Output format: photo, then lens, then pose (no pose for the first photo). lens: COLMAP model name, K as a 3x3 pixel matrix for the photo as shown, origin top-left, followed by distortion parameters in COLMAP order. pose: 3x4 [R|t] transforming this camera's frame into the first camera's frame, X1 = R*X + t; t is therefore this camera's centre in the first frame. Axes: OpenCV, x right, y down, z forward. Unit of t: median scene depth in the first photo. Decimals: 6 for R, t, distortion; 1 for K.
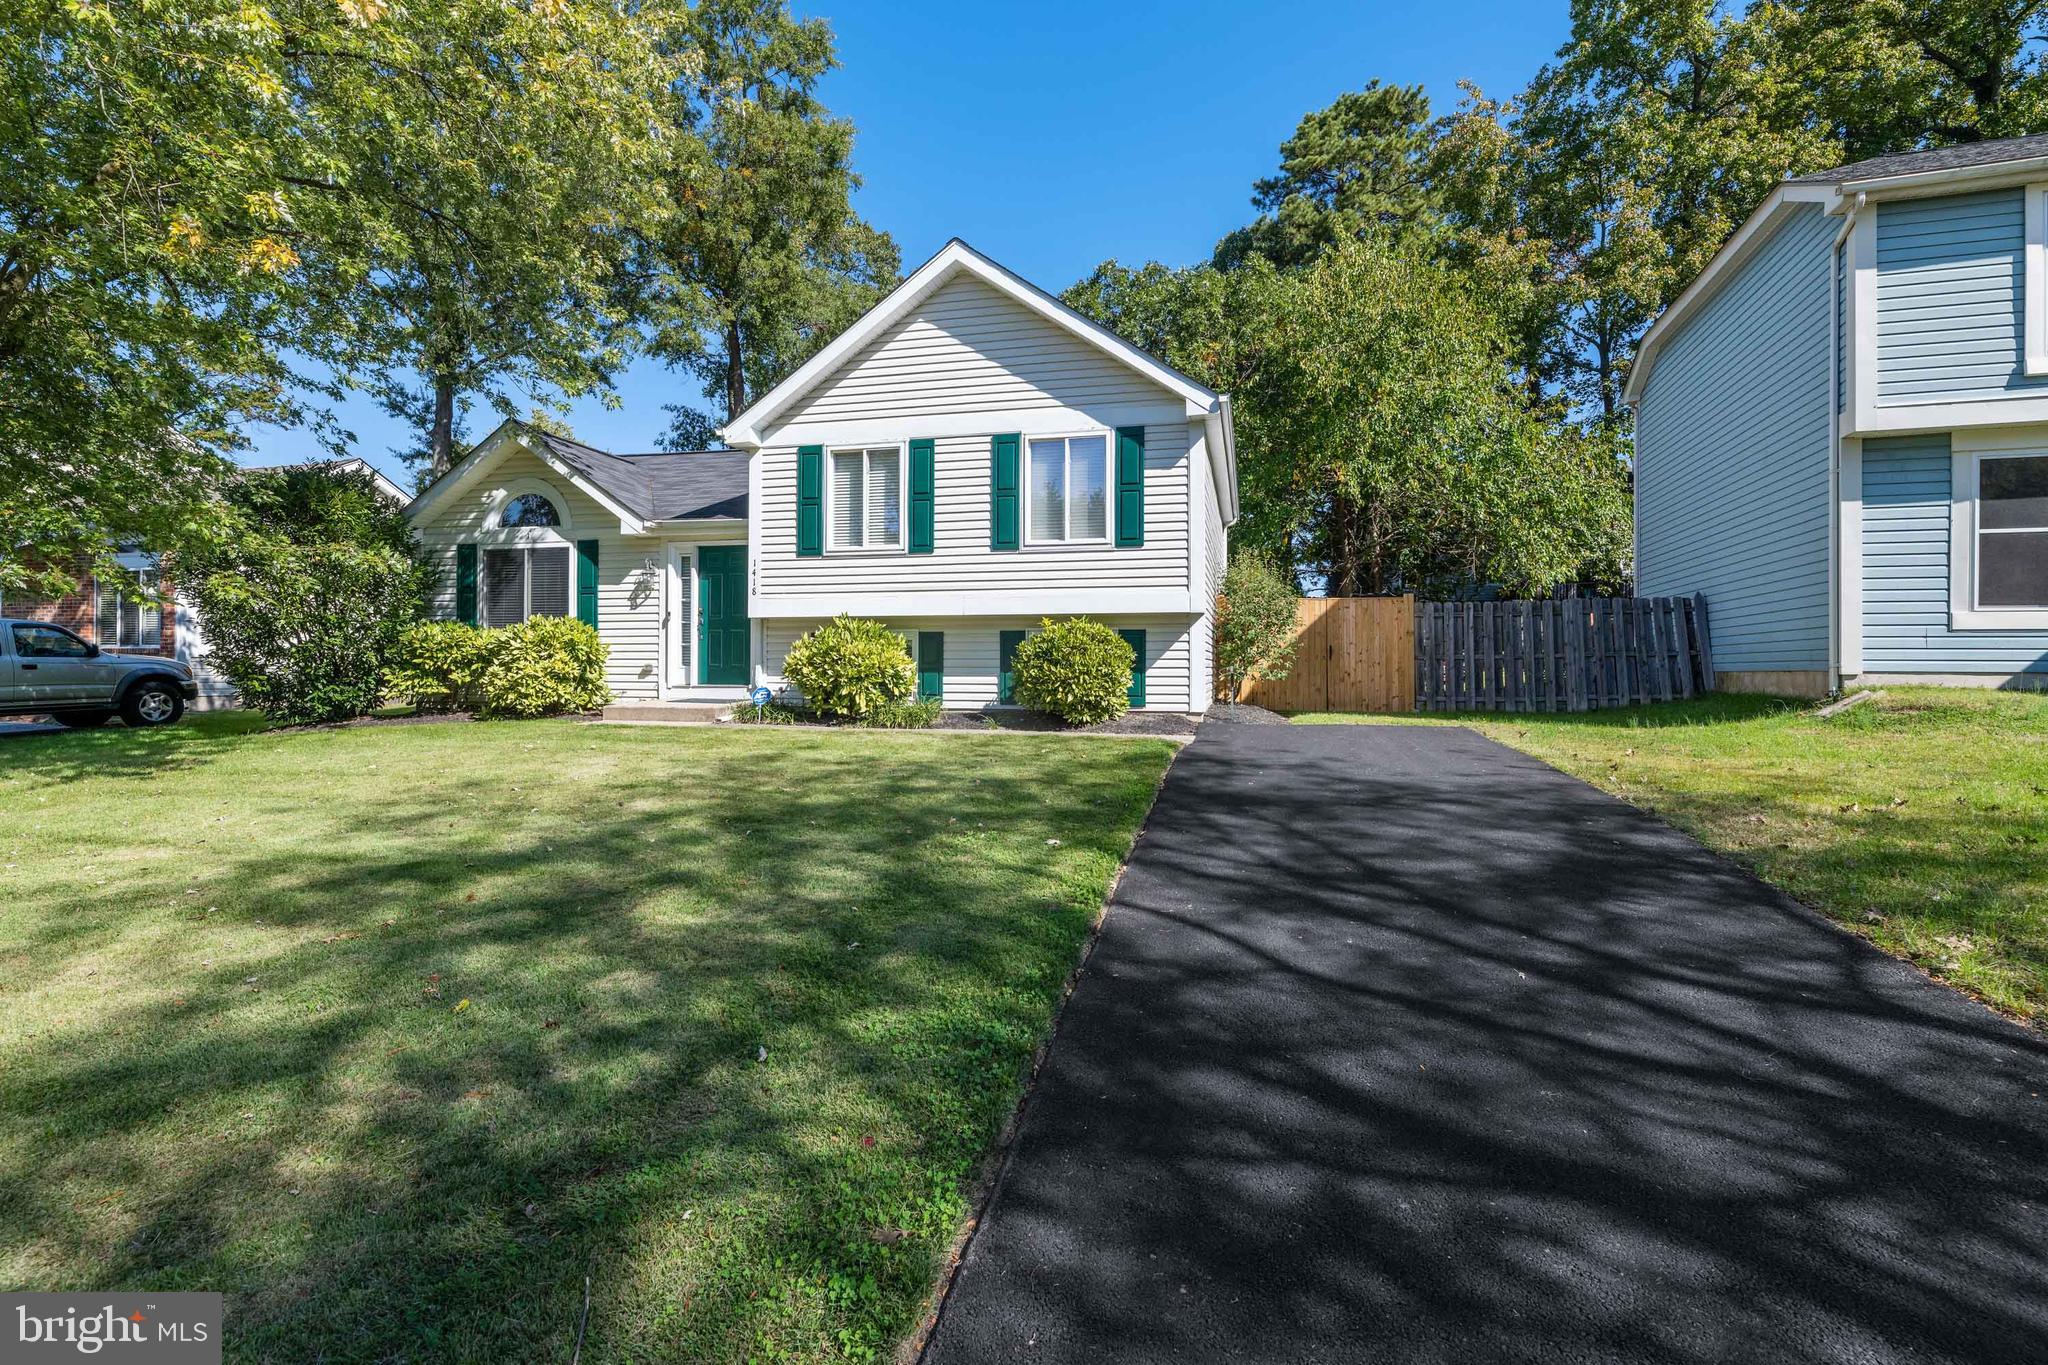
lens RADIAL K [[923.3, 0, 1030.2], [0, 923.3, 670.1], [0, 0, 1]] dist [0.001052, 0.001682]
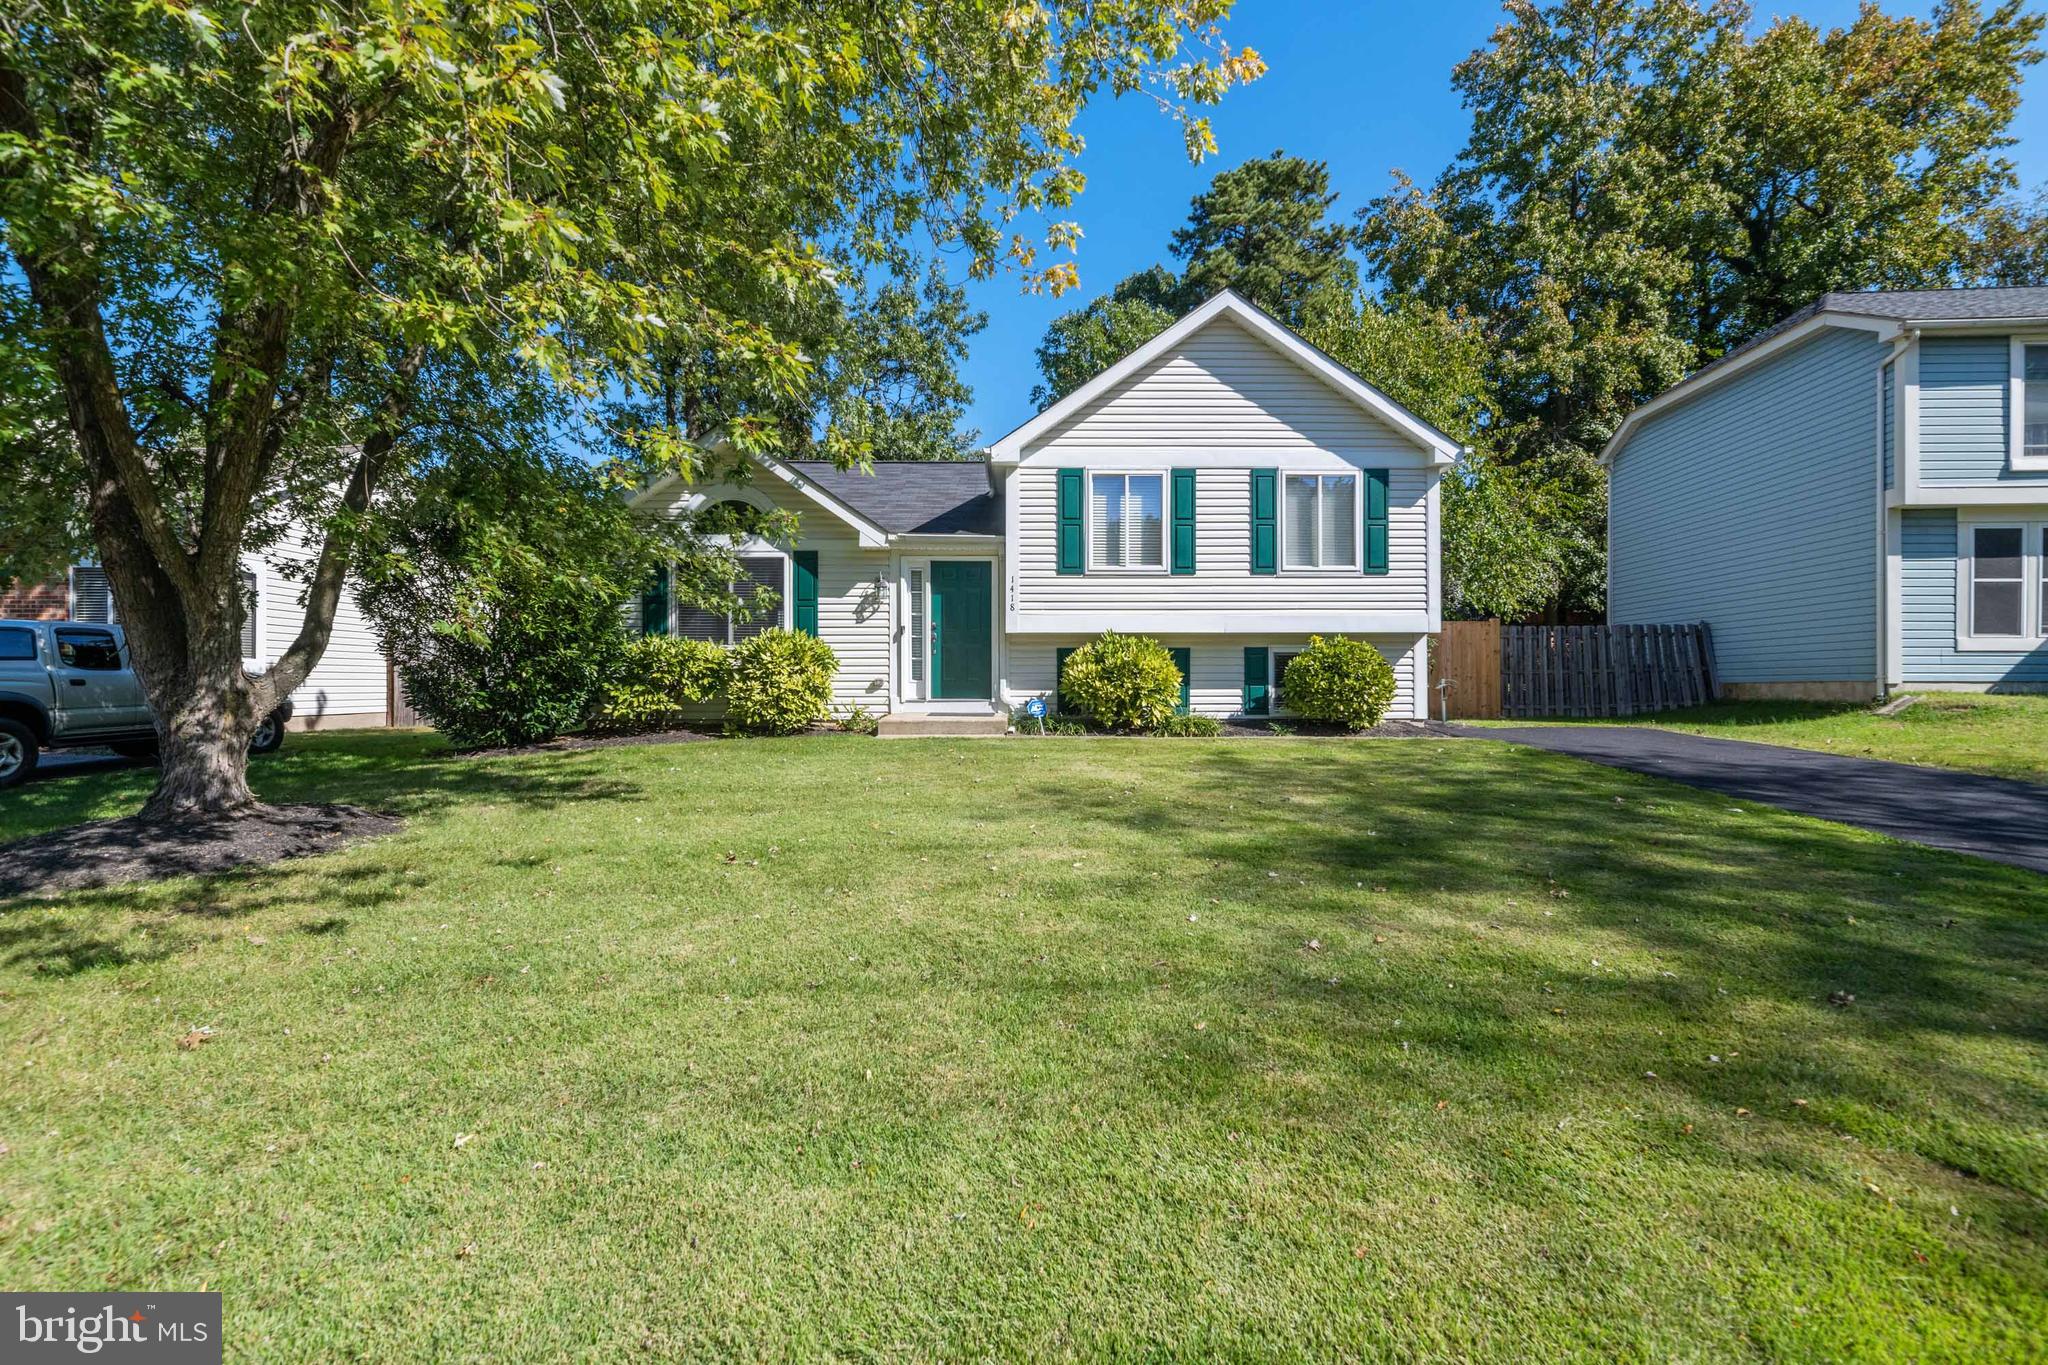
lens RADIAL K [[923.3, 0, 1028.7], [0, 923.3, 690.3], [0, 0, 1]] dist [0.001052, 0.001682]
pose [[0.968875, -0.005406, 0.247491, -0.552486], [0.004356, 0.999979, 0.004790, 0.002217], [-0.247512, -0.003563, 0.968878, 0.002233]]
